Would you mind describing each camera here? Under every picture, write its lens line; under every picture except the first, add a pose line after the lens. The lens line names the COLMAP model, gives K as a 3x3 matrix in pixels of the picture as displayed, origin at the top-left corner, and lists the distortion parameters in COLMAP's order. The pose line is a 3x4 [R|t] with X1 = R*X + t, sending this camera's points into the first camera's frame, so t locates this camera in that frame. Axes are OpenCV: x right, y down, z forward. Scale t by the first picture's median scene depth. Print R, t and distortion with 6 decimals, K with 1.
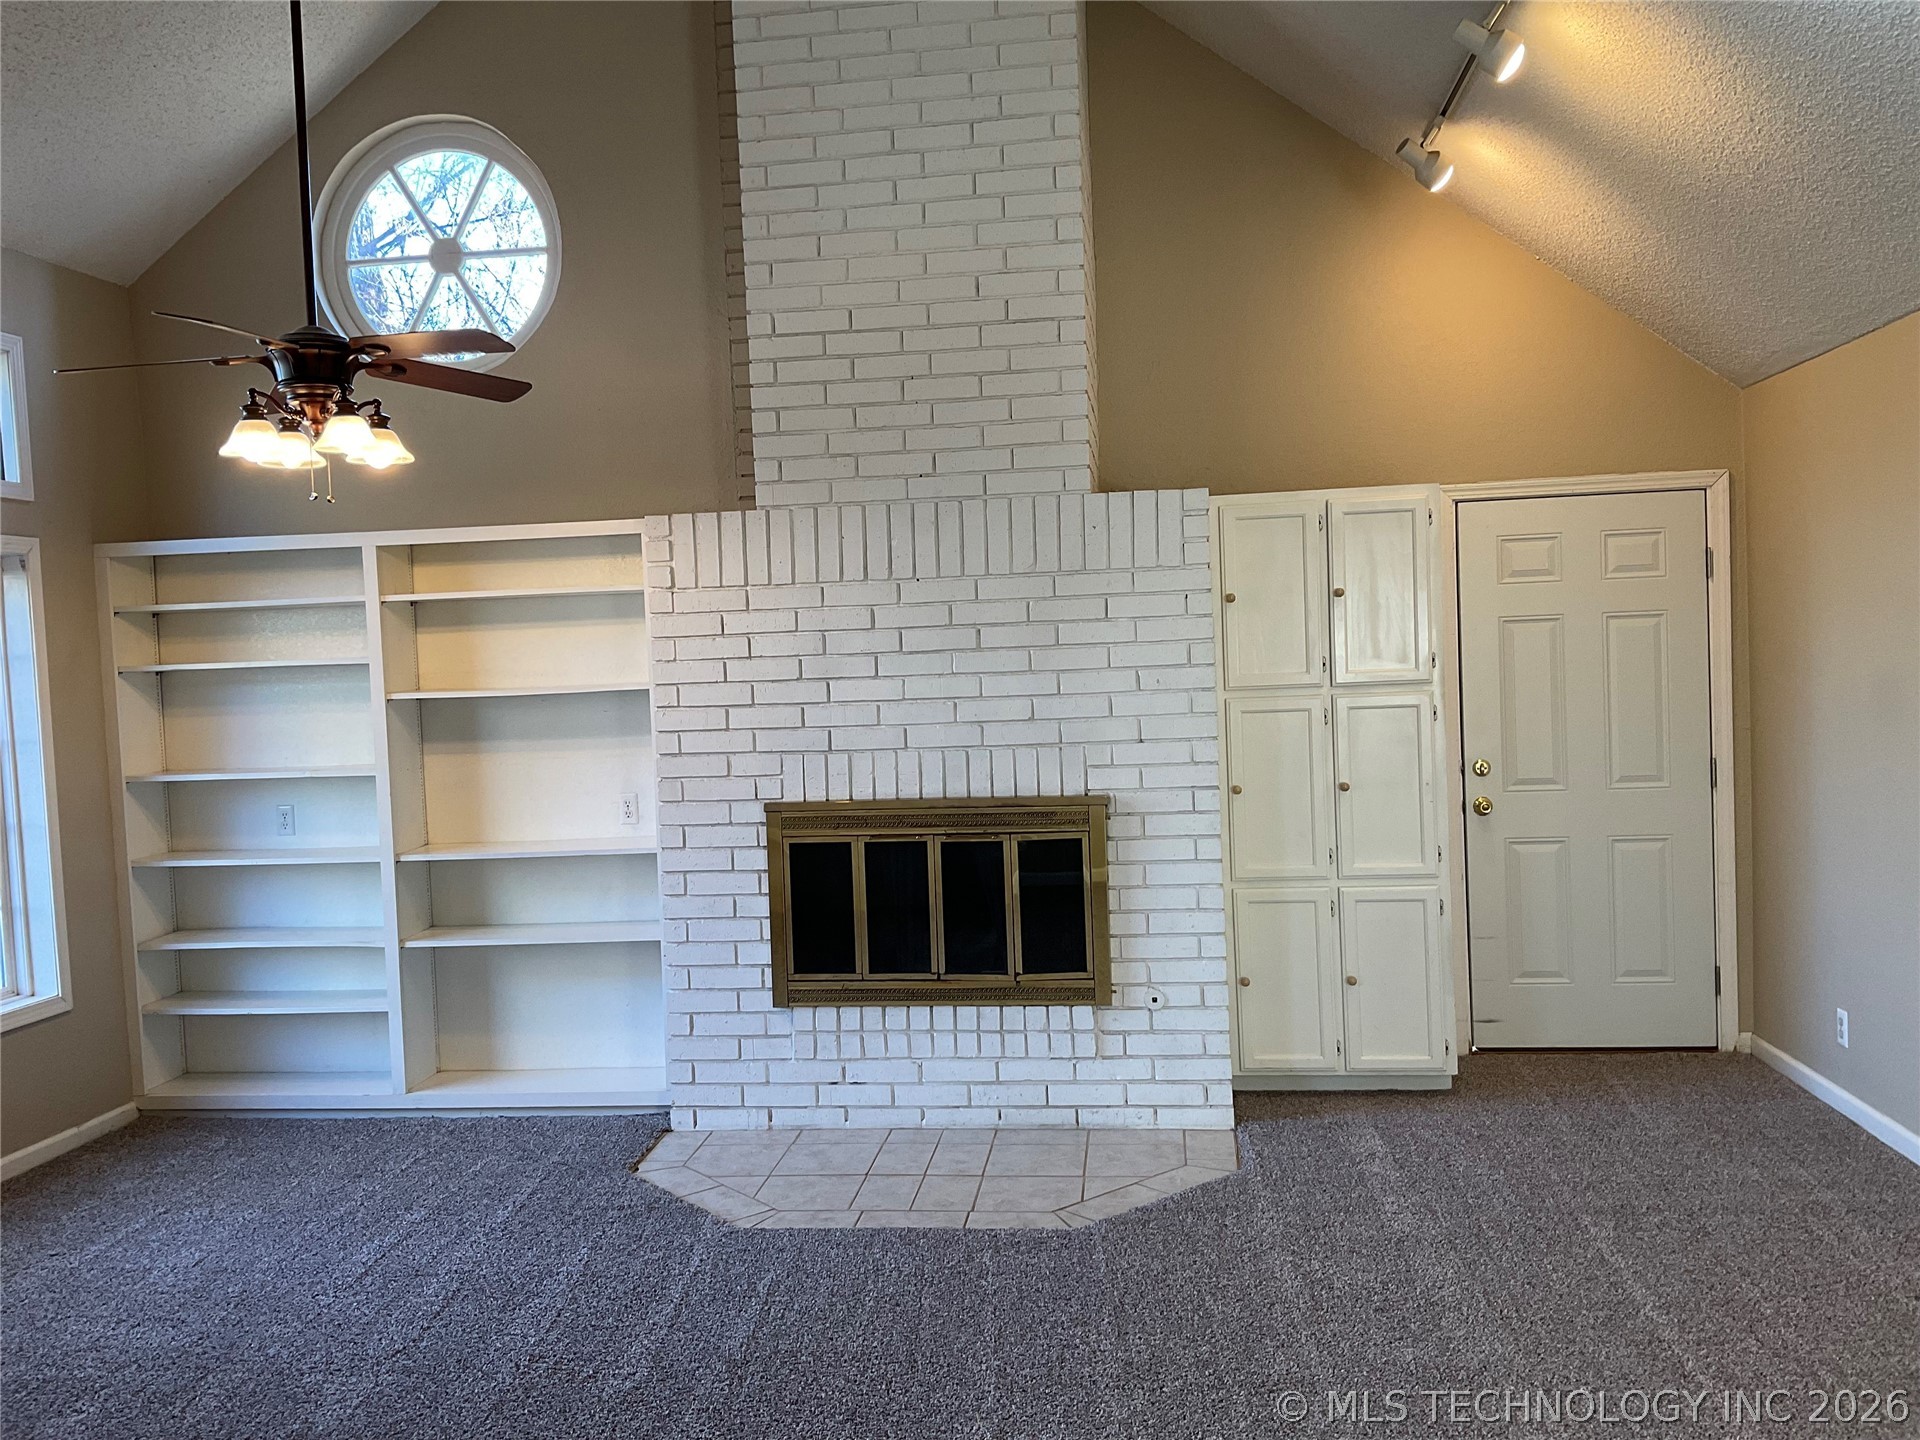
lens RADIAL K [[1588.1, 0, 954.4], [0, 1588.1, 720.9], [0, 0, 1]] dist [0.121578, -0.246170]
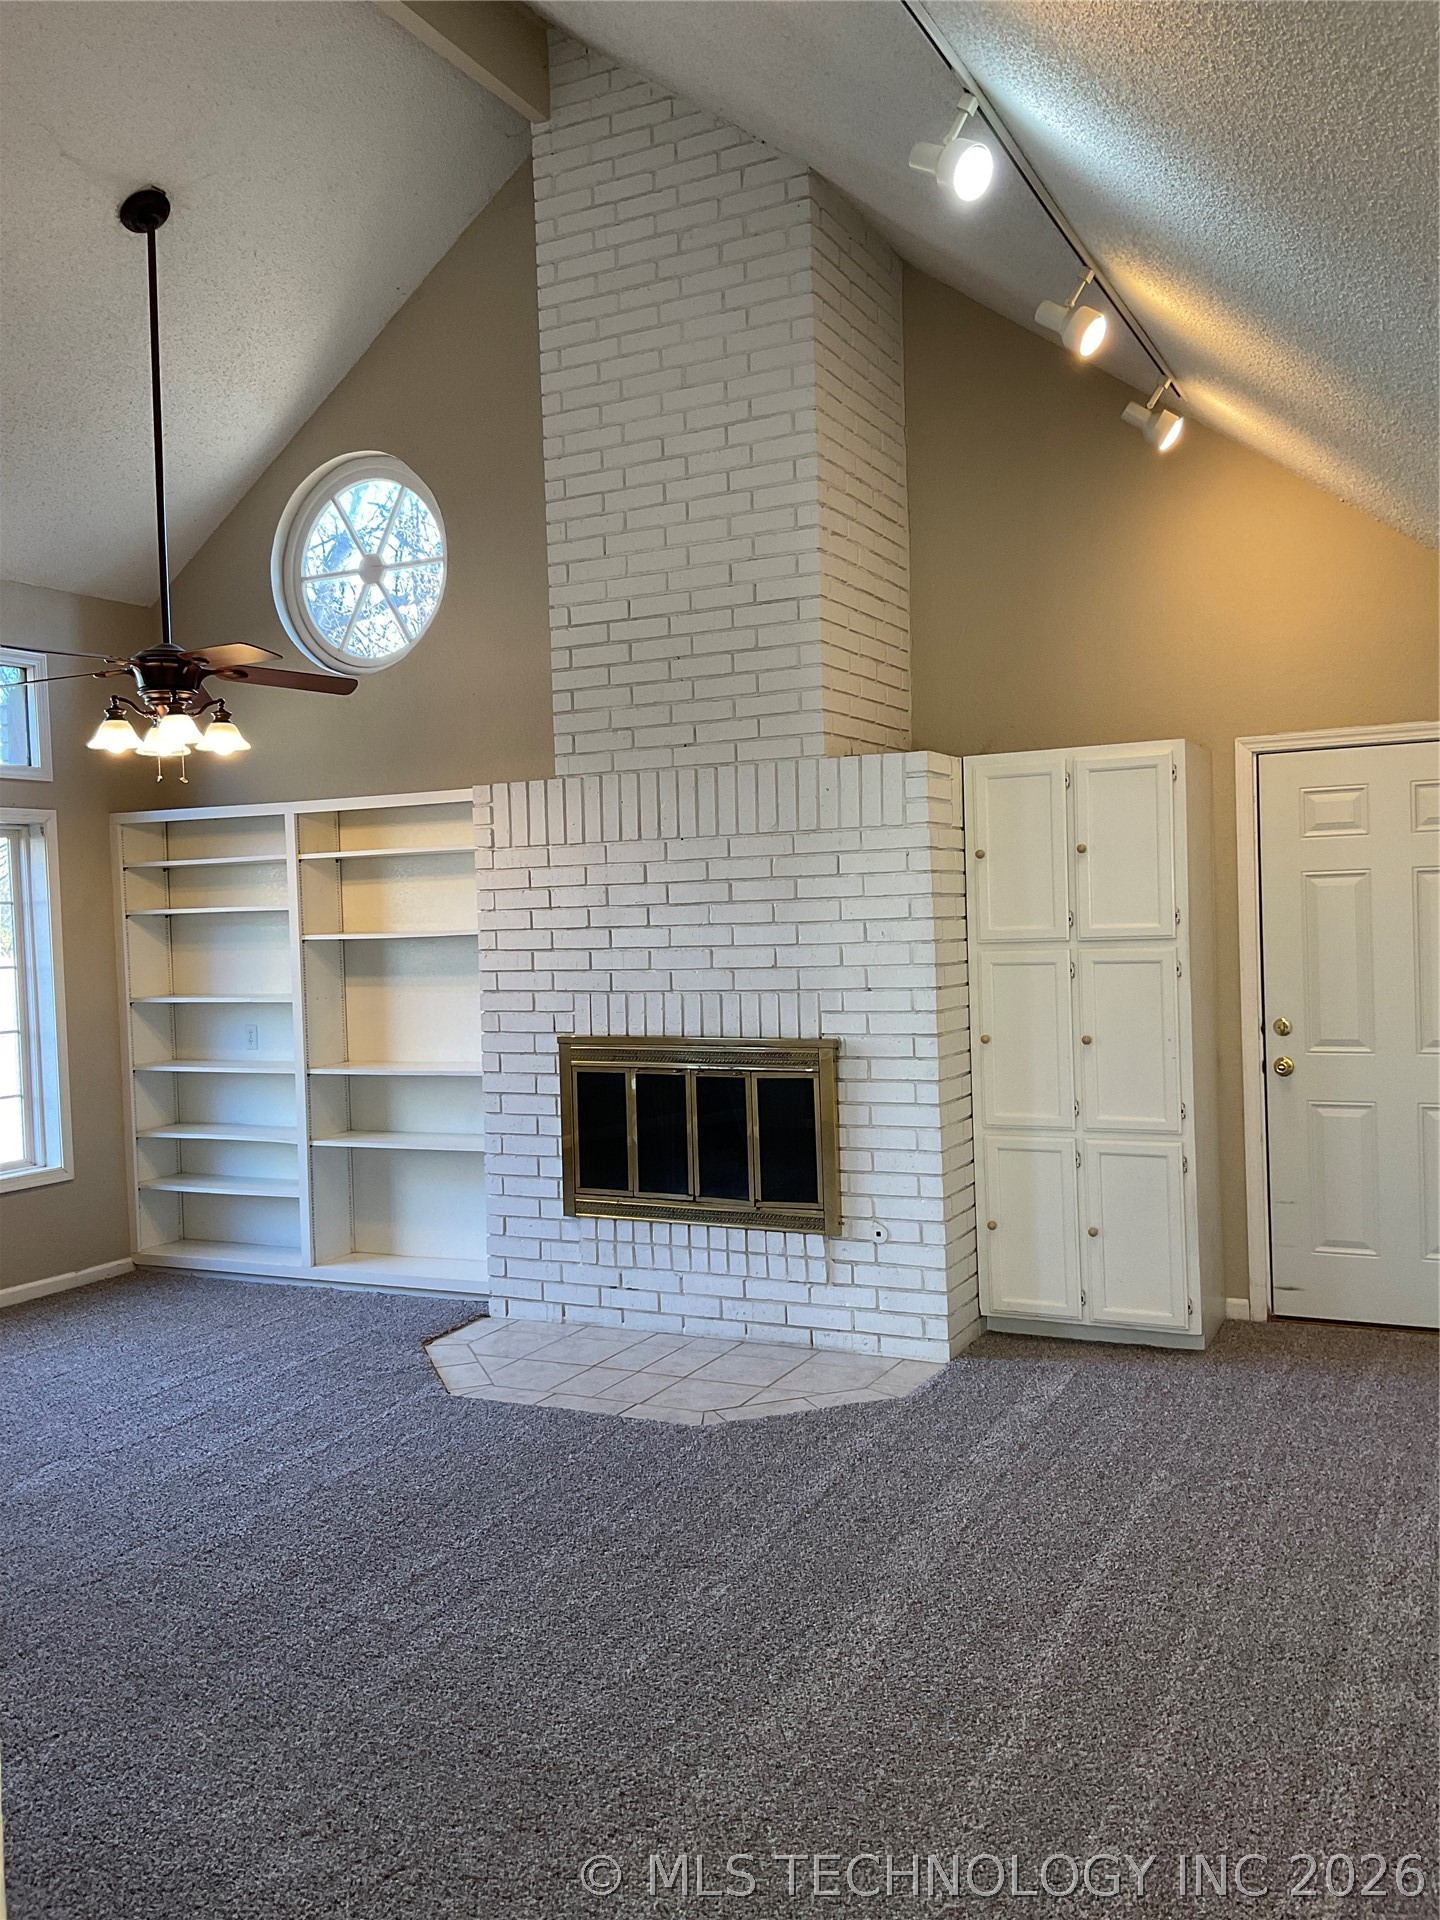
lens RADIAL K [[1599.2, 0, 721.7], [0, 1599.2, 949.4], [0, 0, 1]] dist [0.113835, -0.201765]
pose [[0.941489, 0.016828, -0.336623, 0.378479], [-0.019691, 0.999793, -0.005091, -0.006619], [0.336468, 0.011422, 0.941626, -0.041020]]
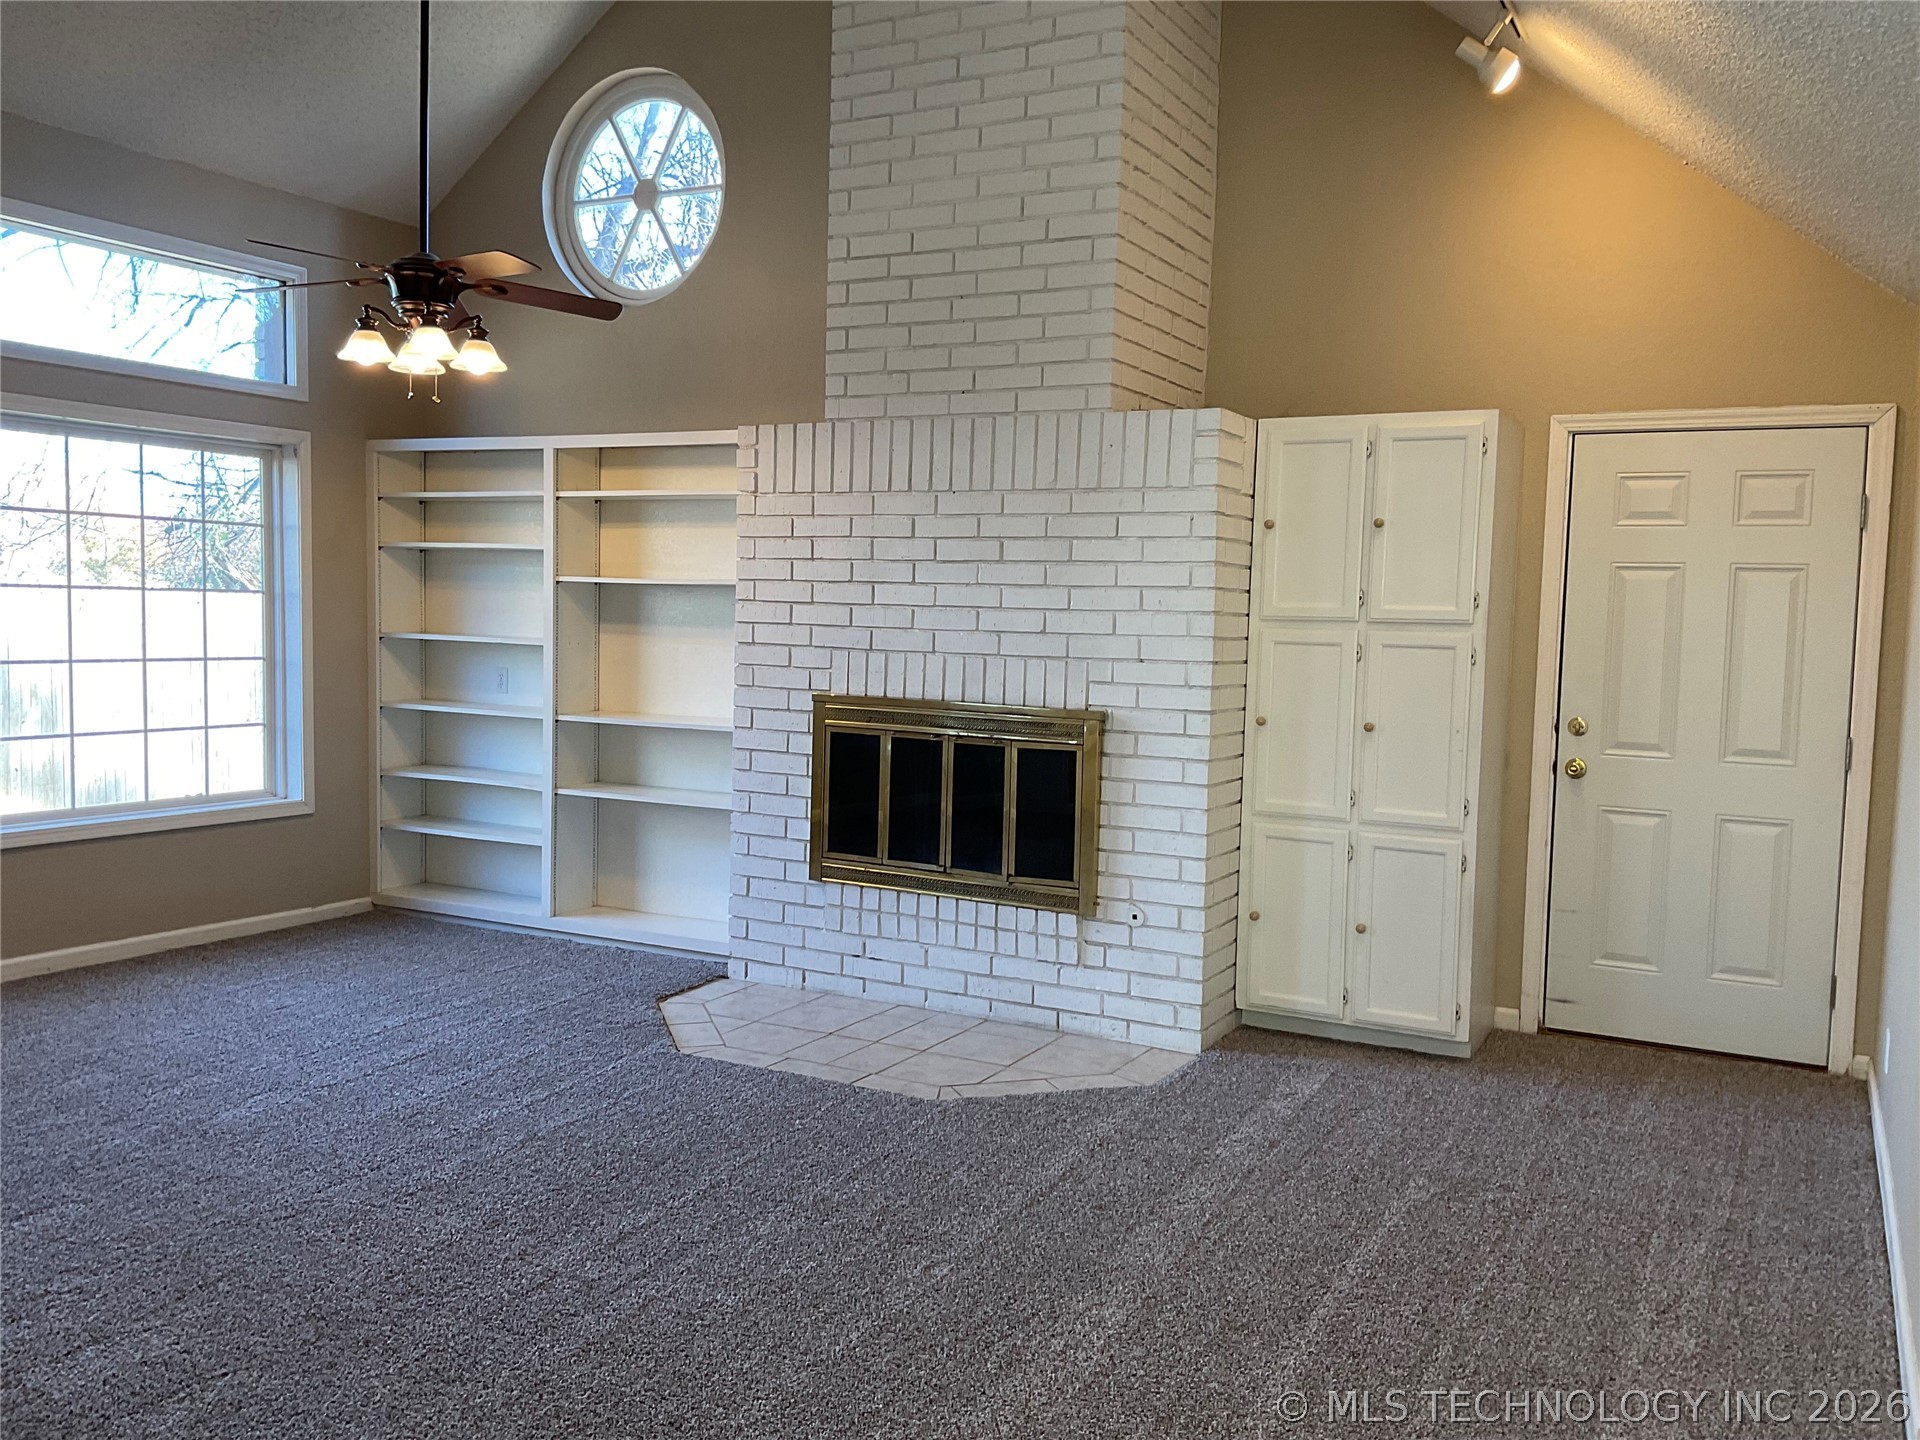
lens RADIAL K [[1588.1, 0, 954.4], [0, 1588.1, 720.9], [0, 0, 1]] dist [0.121578, -0.246170]
pose [[0.929816, 0.088766, -0.357160, 0.364379], [-0.078401, 0.995976, 0.043425, 0.015910], [0.359577, -0.012375, 0.933033, 0.017496]]
